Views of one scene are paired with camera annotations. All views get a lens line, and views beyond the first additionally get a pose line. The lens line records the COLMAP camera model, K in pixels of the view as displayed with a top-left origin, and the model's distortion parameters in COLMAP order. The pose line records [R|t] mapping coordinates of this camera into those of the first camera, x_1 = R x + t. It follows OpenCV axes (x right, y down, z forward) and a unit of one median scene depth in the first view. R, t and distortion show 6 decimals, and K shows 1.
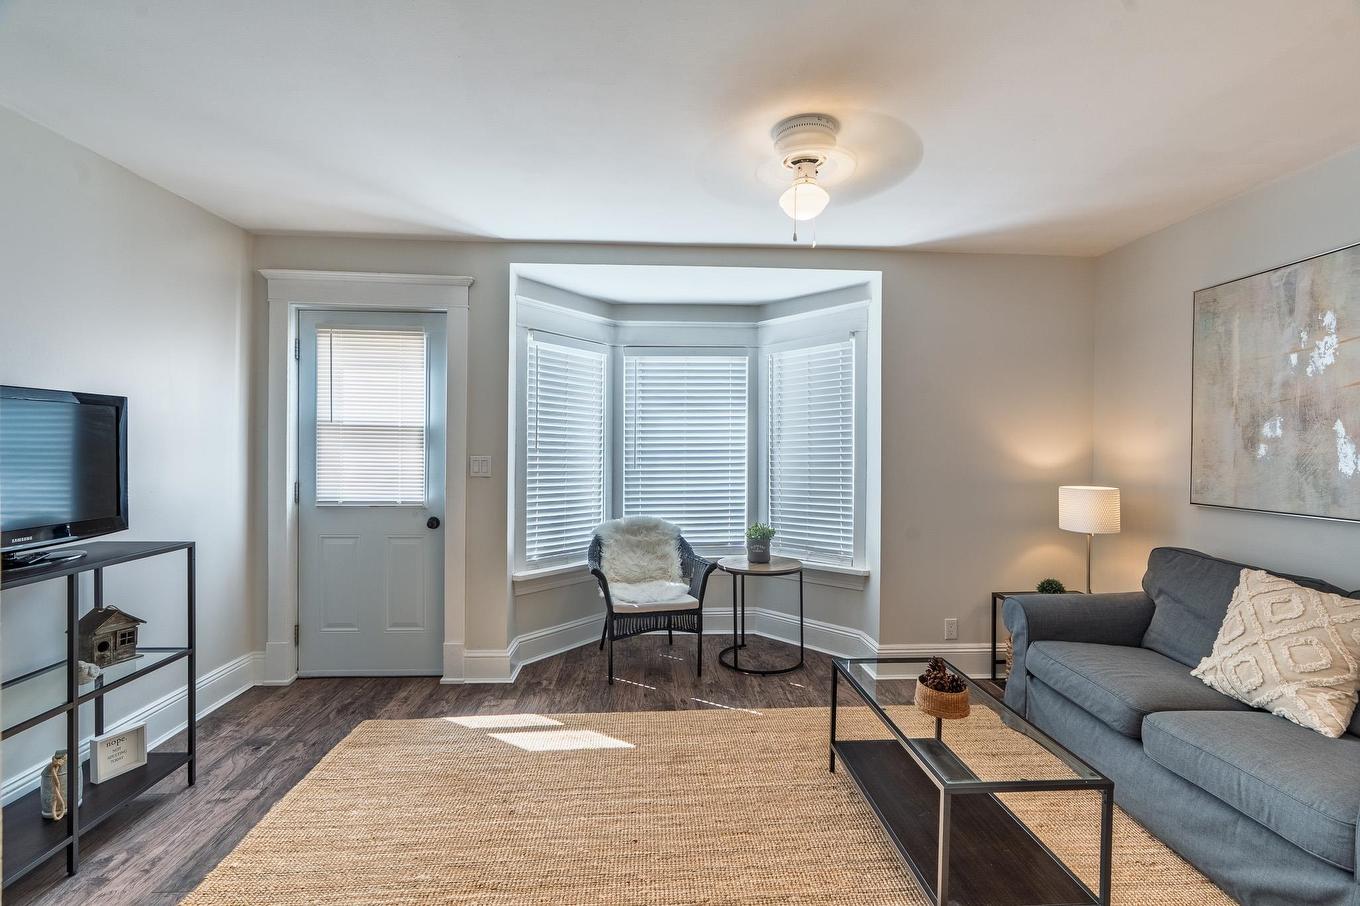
lens RADIAL K [[628.3, 0, 681.6], [0, 628.3, 451.5], [0, 0, 1]] dist [0.002634, 0.001760]
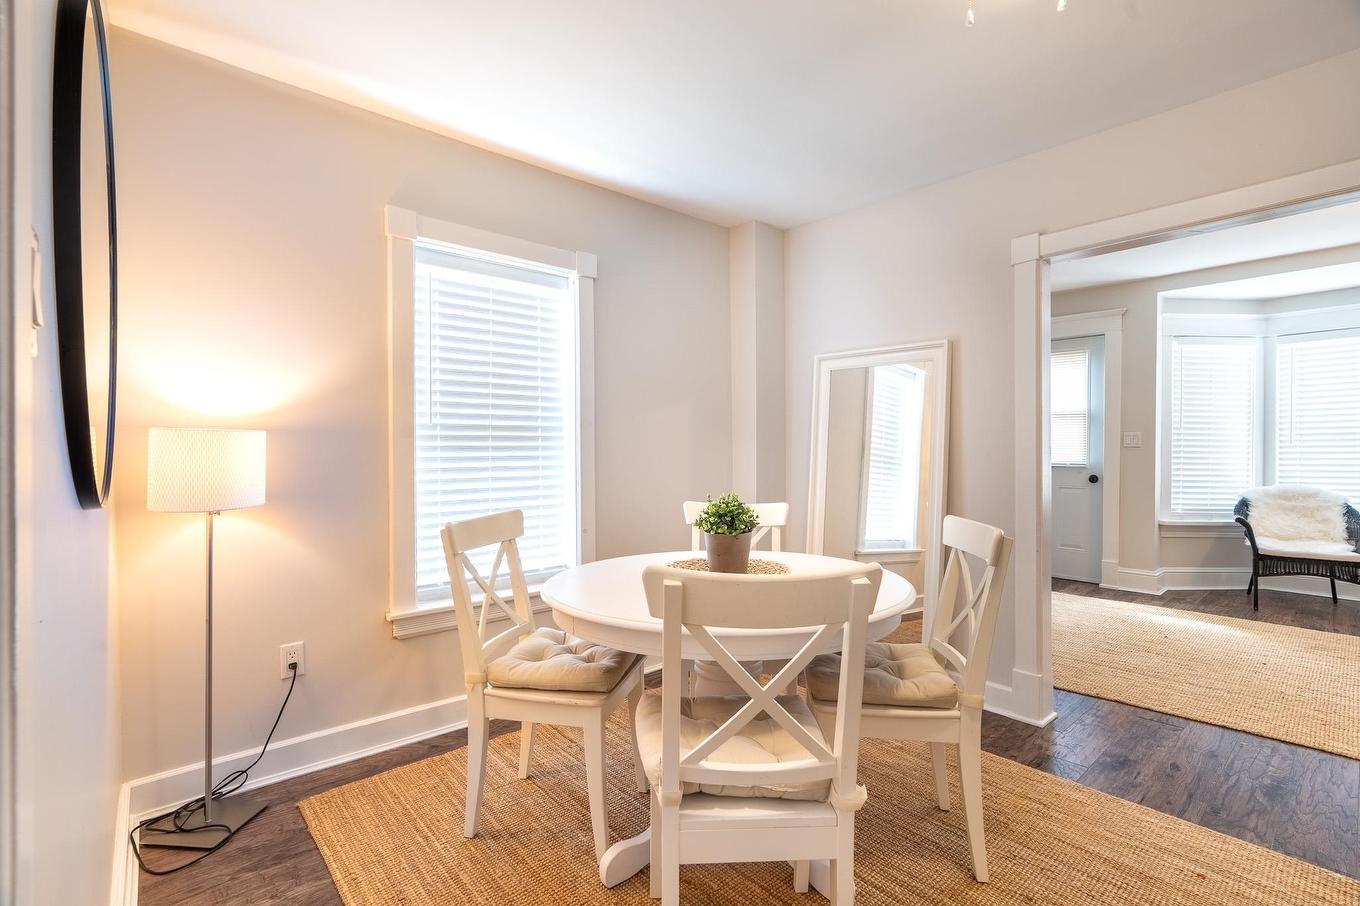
lens RADIAL K [[628.3, 0, 681.6], [0, 628.3, 451.5], [0, 0, 1]] dist [0.002634, 0.001760]
pose [[0.624641, -0.001067, -0.780912, 0.153872], [0.001433, 0.999999, -0.000220, 0.049369], [0.780911, -0.000982, 0.624642, -0.677556]]
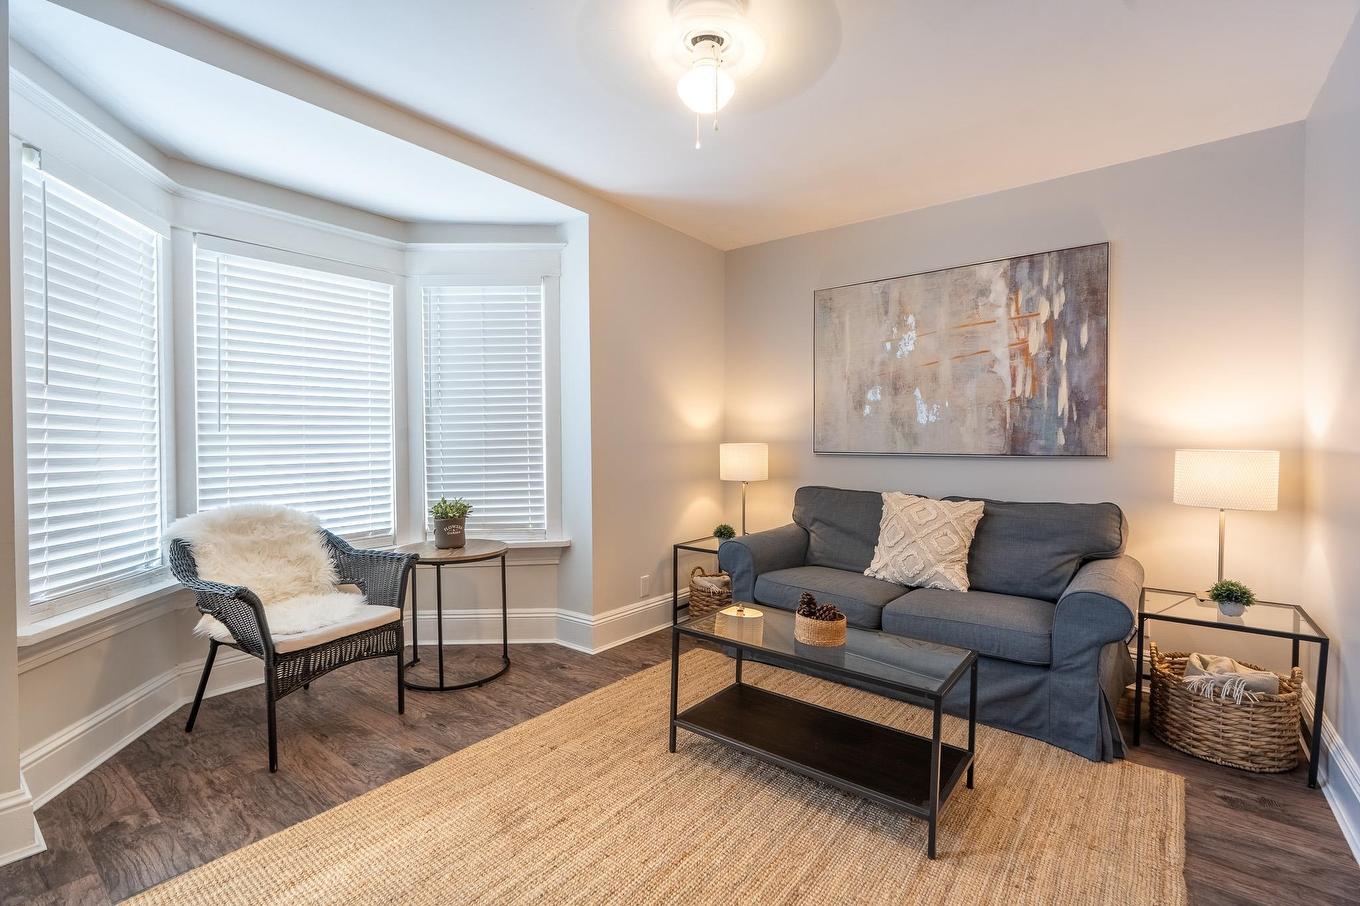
lens RADIAL K [[628.3, 0, 681.6], [0, 628.3, 451.5], [0, 0, 1]] dist [0.002634, 0.001760]
pose [[0.658381, -0.016358, 0.752507, -0.303287], [0.004936, 0.999836, 0.017415, 0.048144], [-0.752669, -0.007751, 0.658354, 0.293307]]
